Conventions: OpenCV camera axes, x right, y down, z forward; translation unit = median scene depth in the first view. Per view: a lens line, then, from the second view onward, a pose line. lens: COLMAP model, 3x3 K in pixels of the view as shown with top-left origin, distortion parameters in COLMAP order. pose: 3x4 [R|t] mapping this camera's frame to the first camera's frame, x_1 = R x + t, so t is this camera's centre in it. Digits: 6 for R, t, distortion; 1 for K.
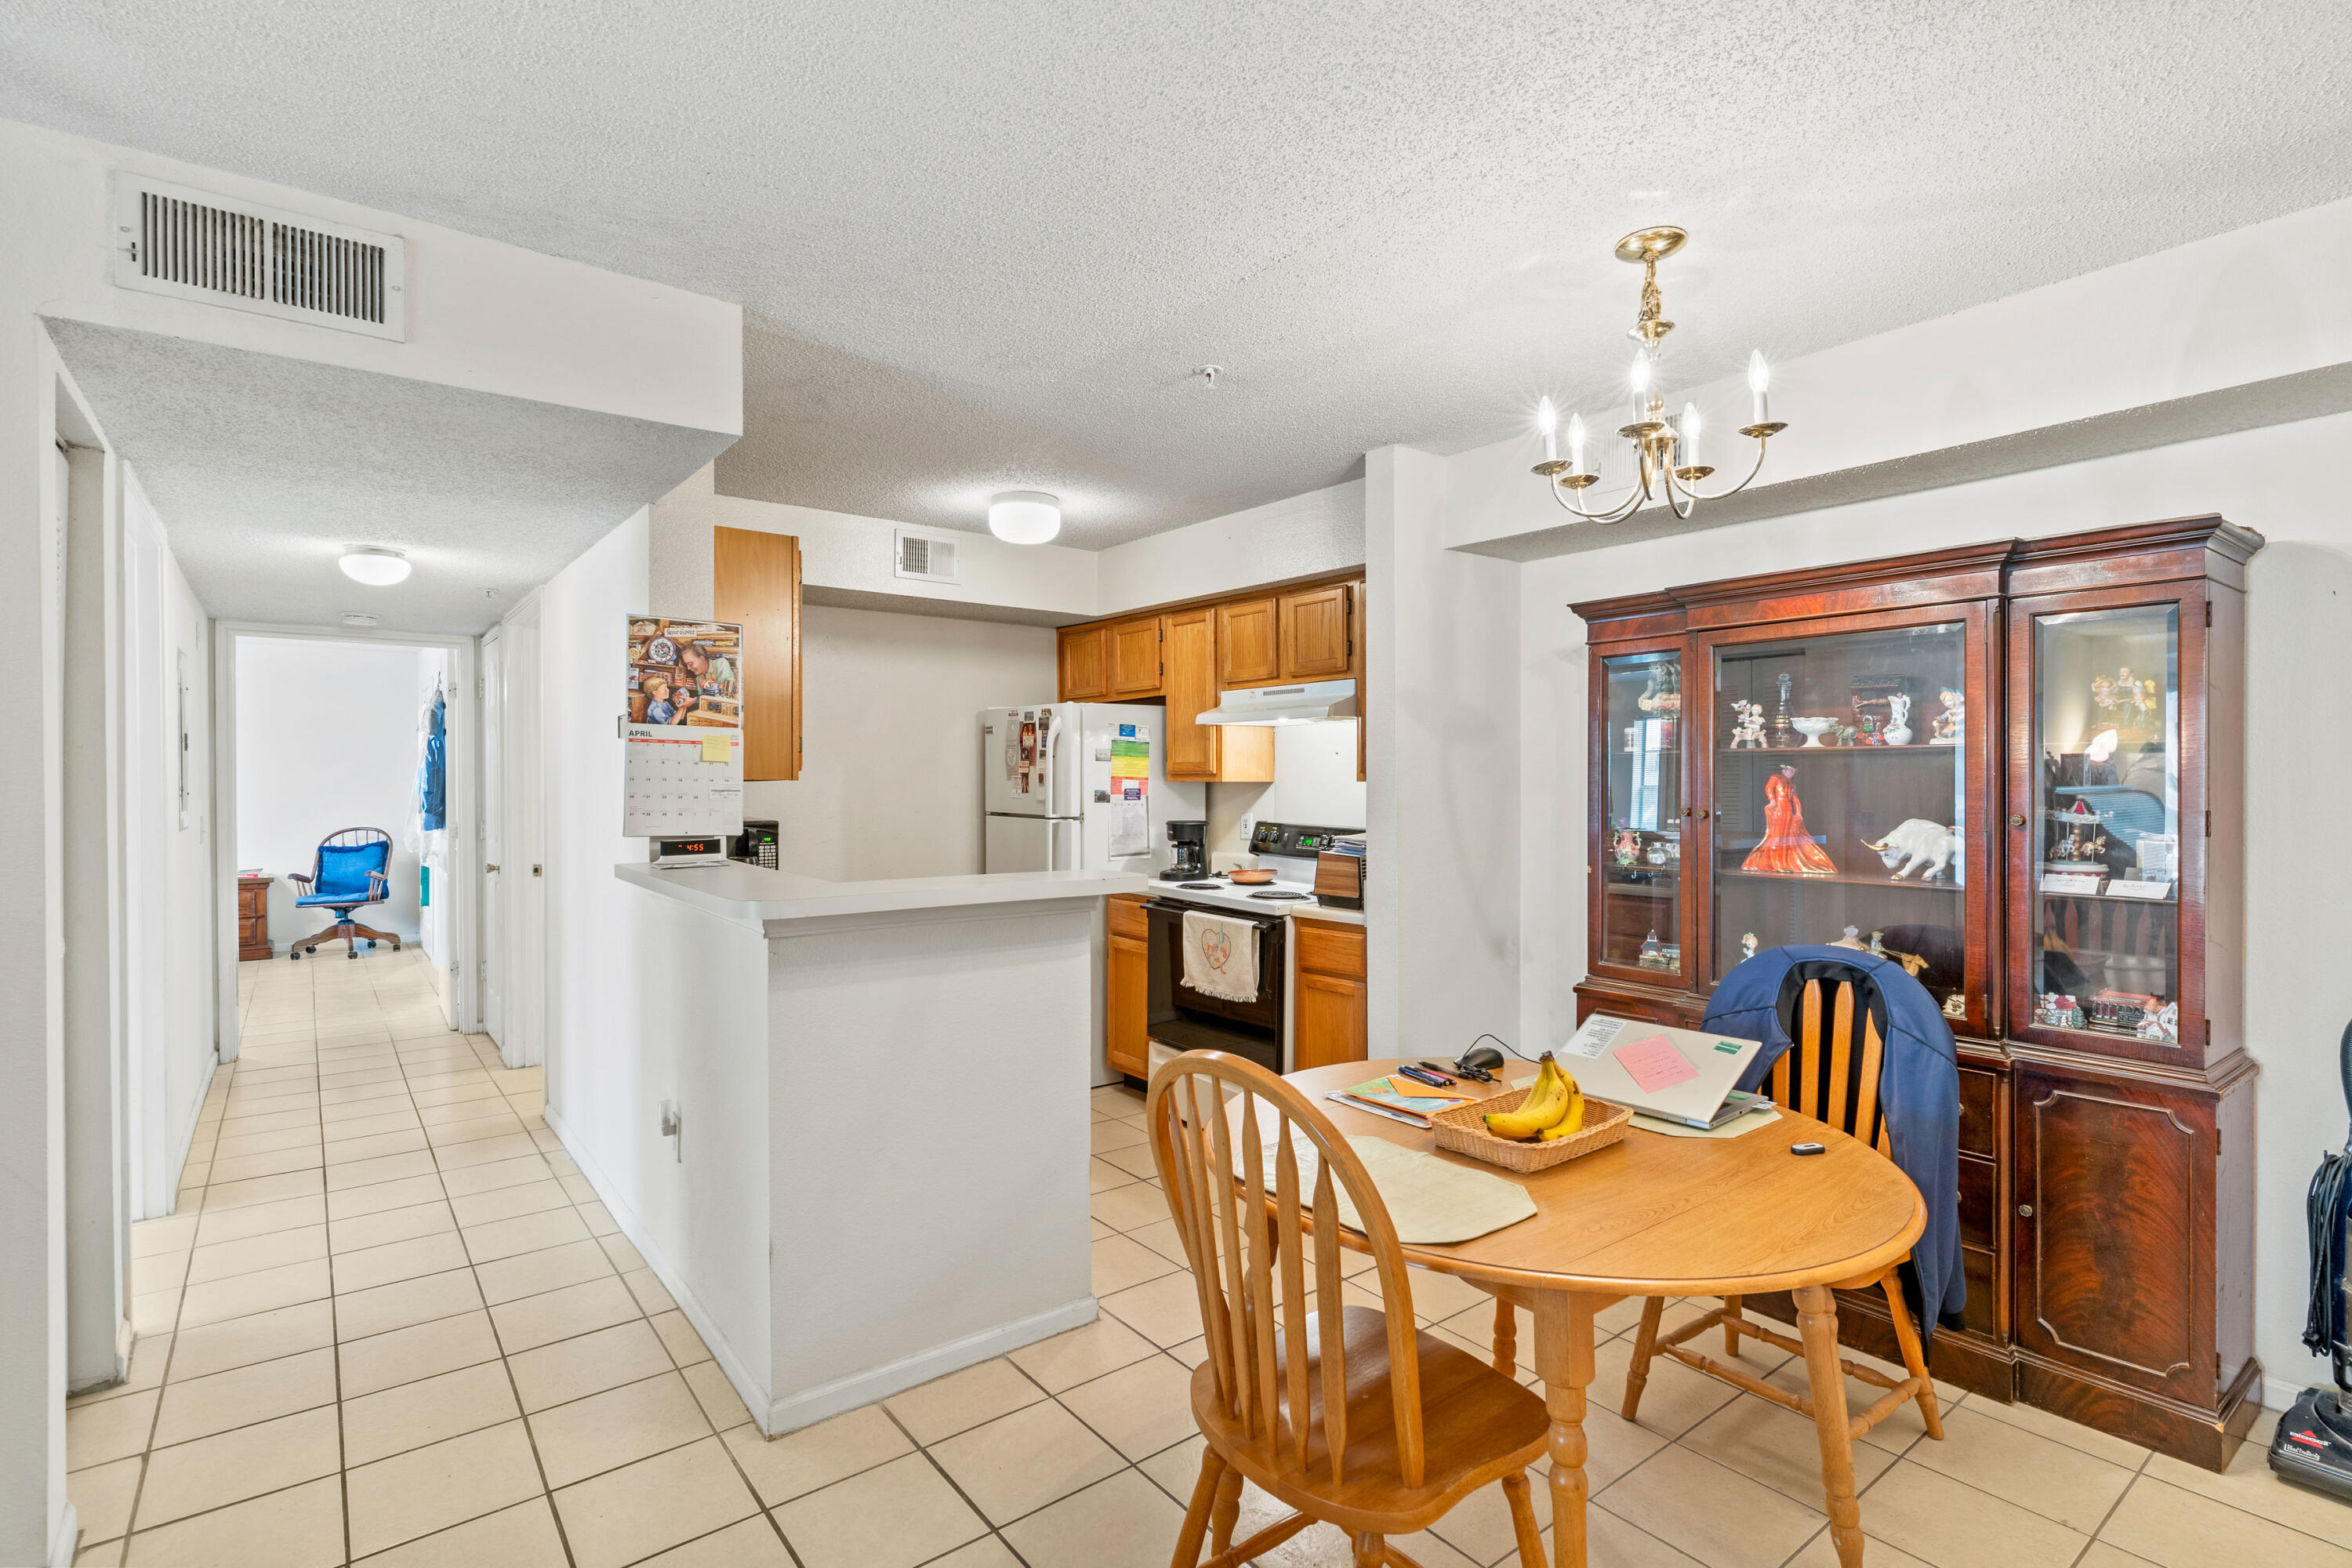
lens RADIAL K [[1110.0, 0, 1176.0], [0, 1110.0, 784.0], [0, 0, 1]] dist [-0.001307, -0.000182]
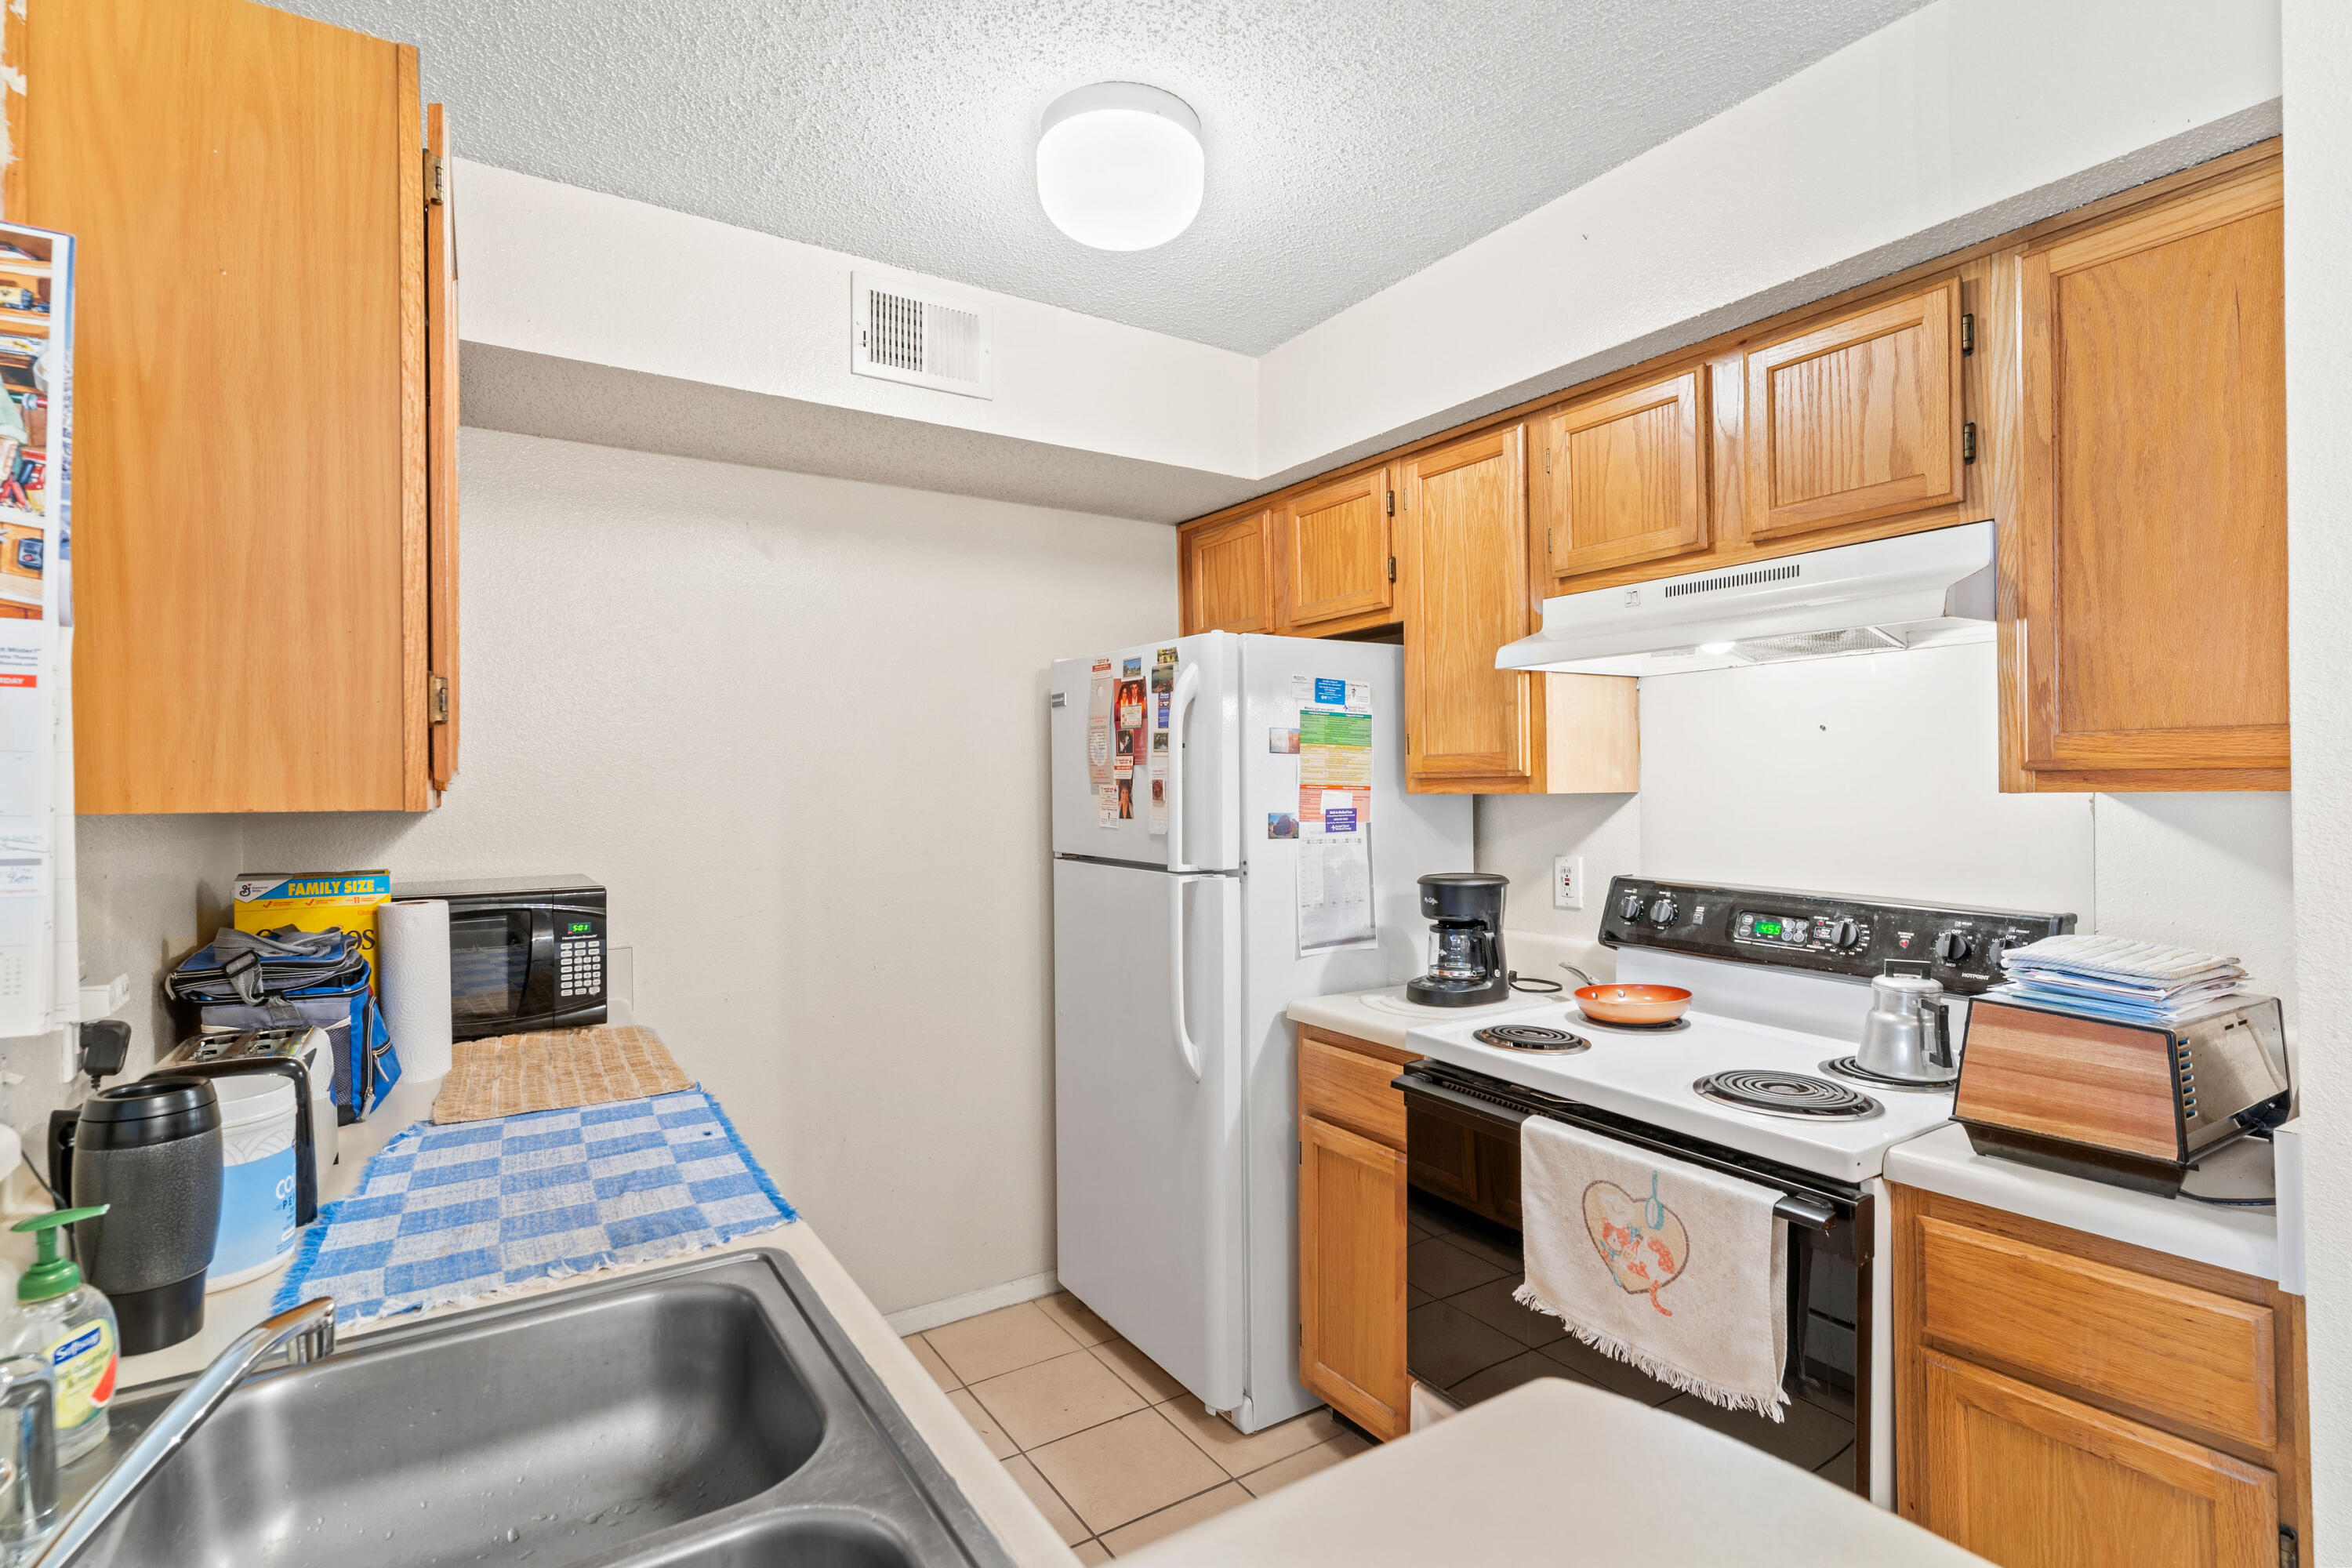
lens RADIAL K [[1110.0, 0, 1176.0], [0, 1110.0, 784.0], [0, 0, 1]] dist [-0.001307, -0.000182]
pose [[0.996338, -0.010335, -0.084870, -0.071805], [0.009935, 0.999937, -0.005138, -0.005245], [0.084918, 0.004276, 0.996379, 0.509921]]
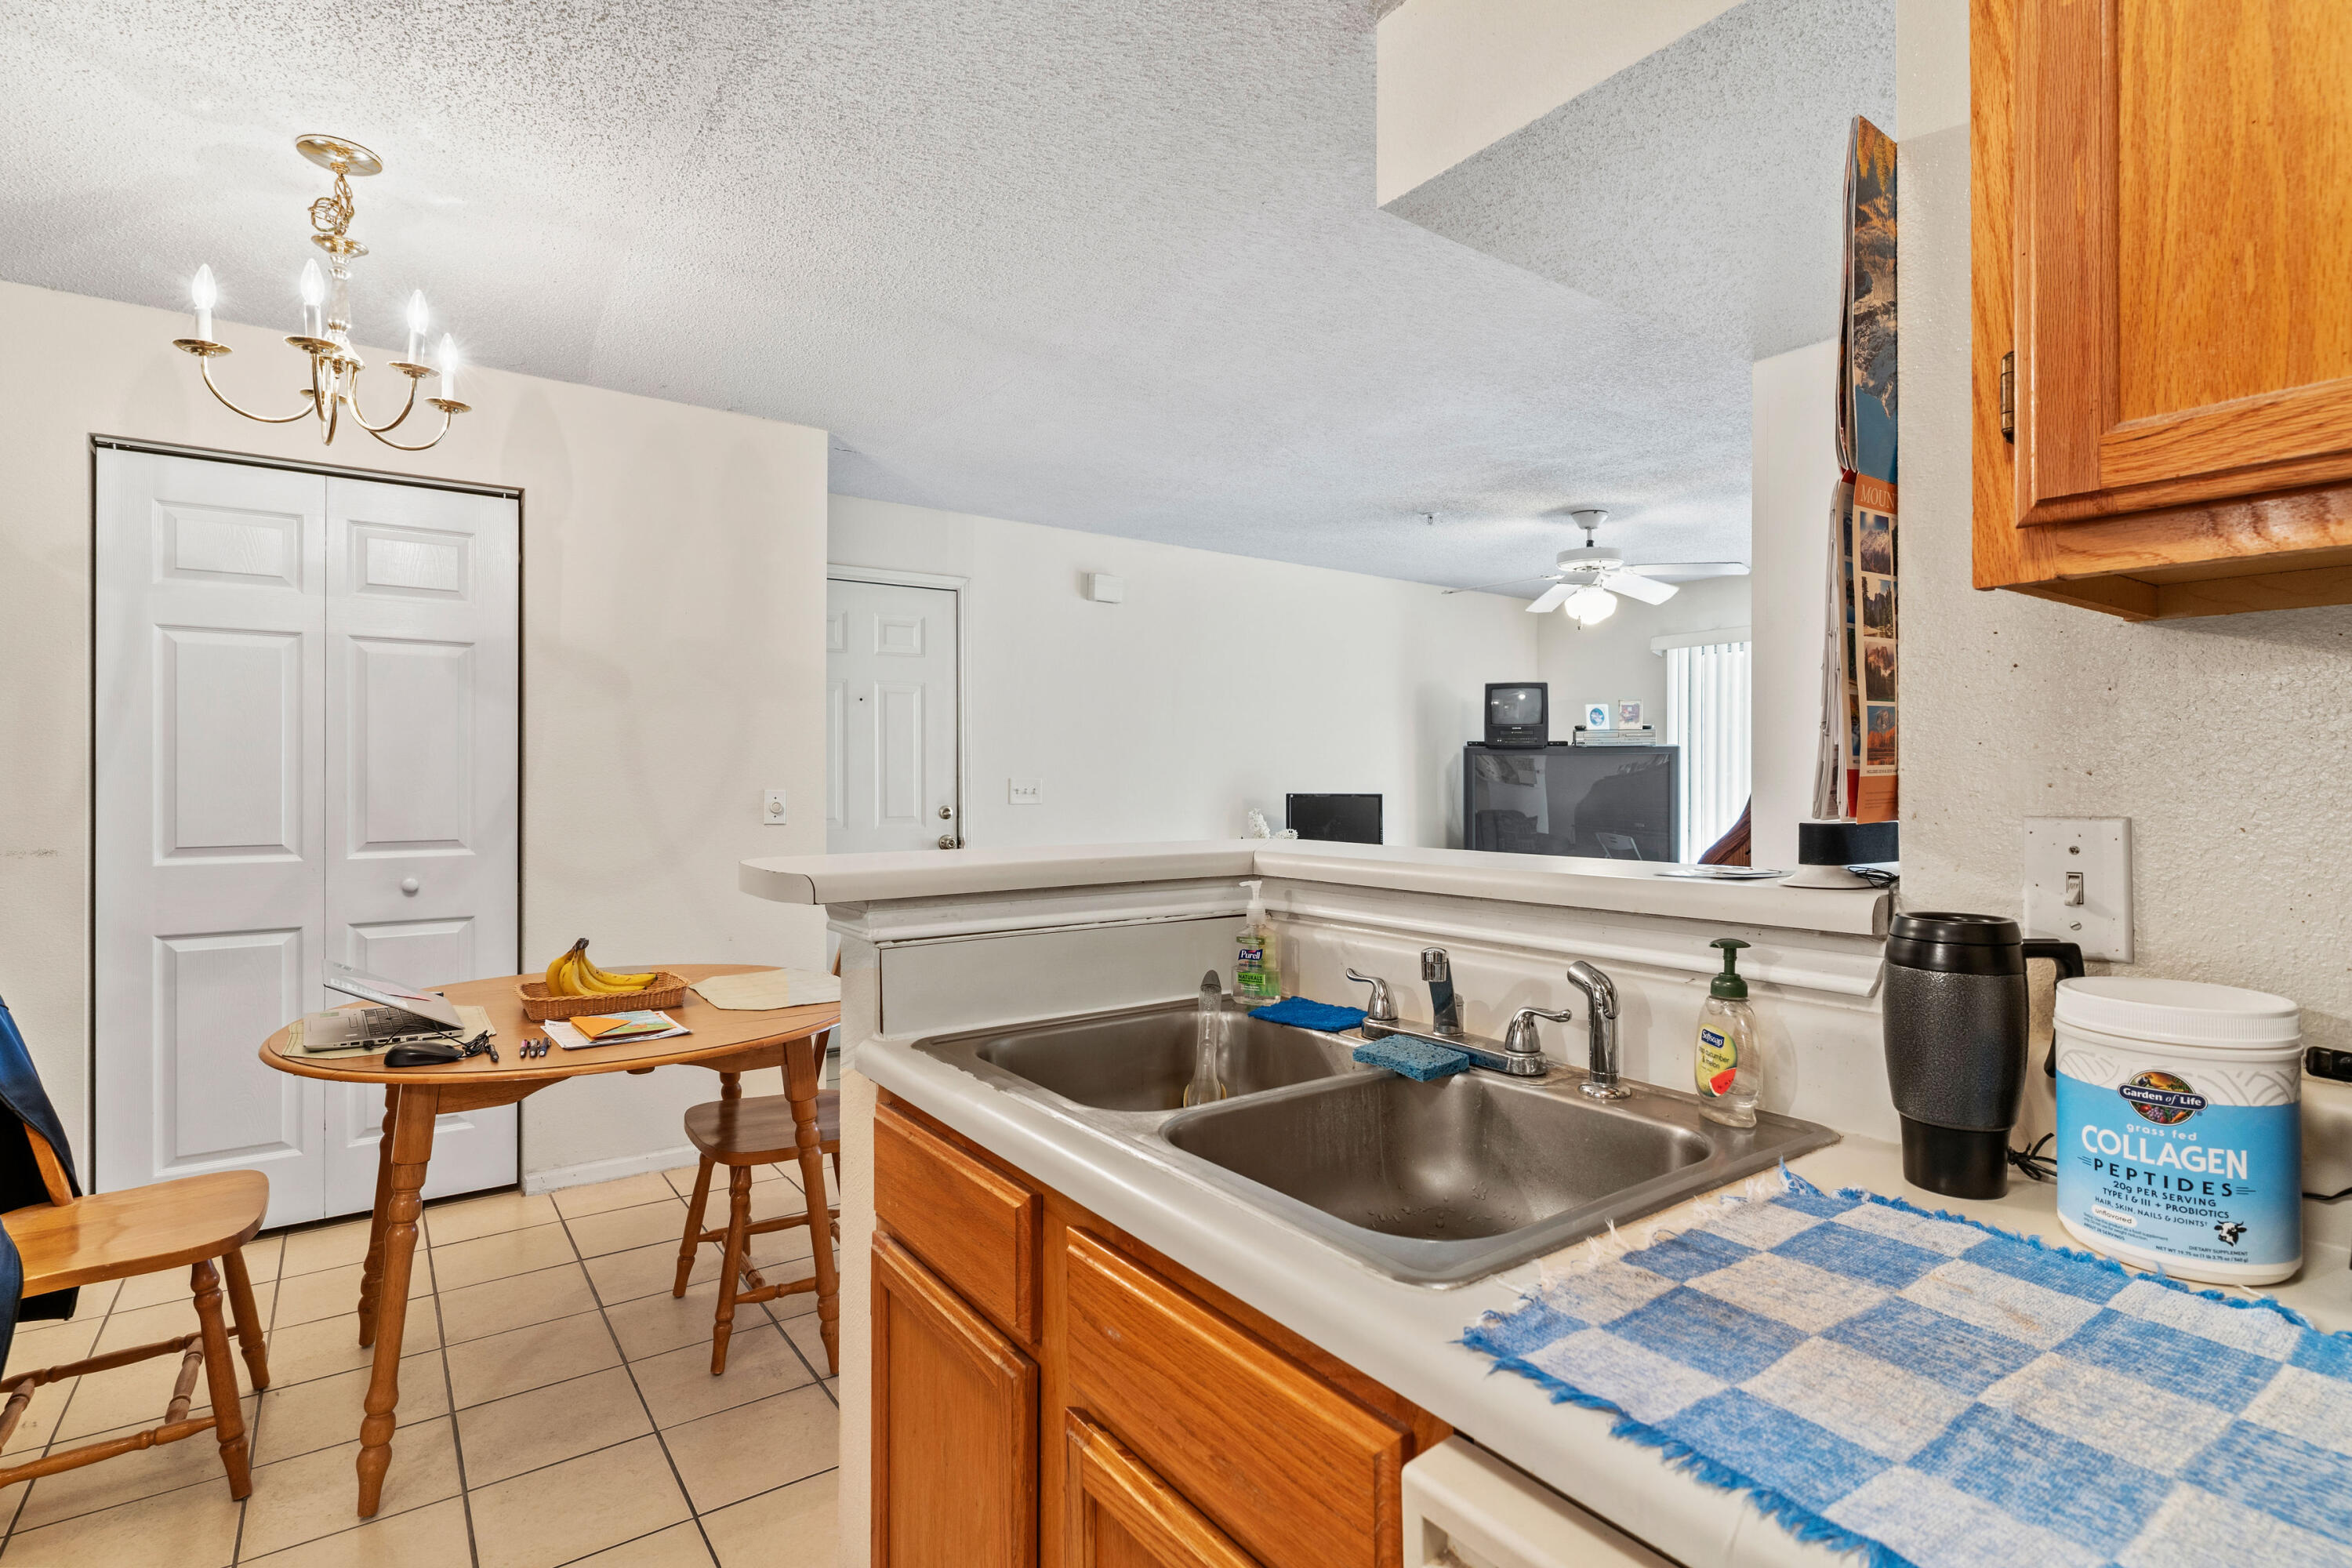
lens RADIAL K [[1110.0, 0, 1176.0], [0, 1110.0, 784.0], [0, 0, 1]] dist [-0.001307, -0.000182]
pose [[-0.999116, 0.000566, 0.042027, -0.161809], [0.000815, 0.999982, 0.005899, 0.026353], [-0.042023, 0.005928, -0.999099, 0.953419]]
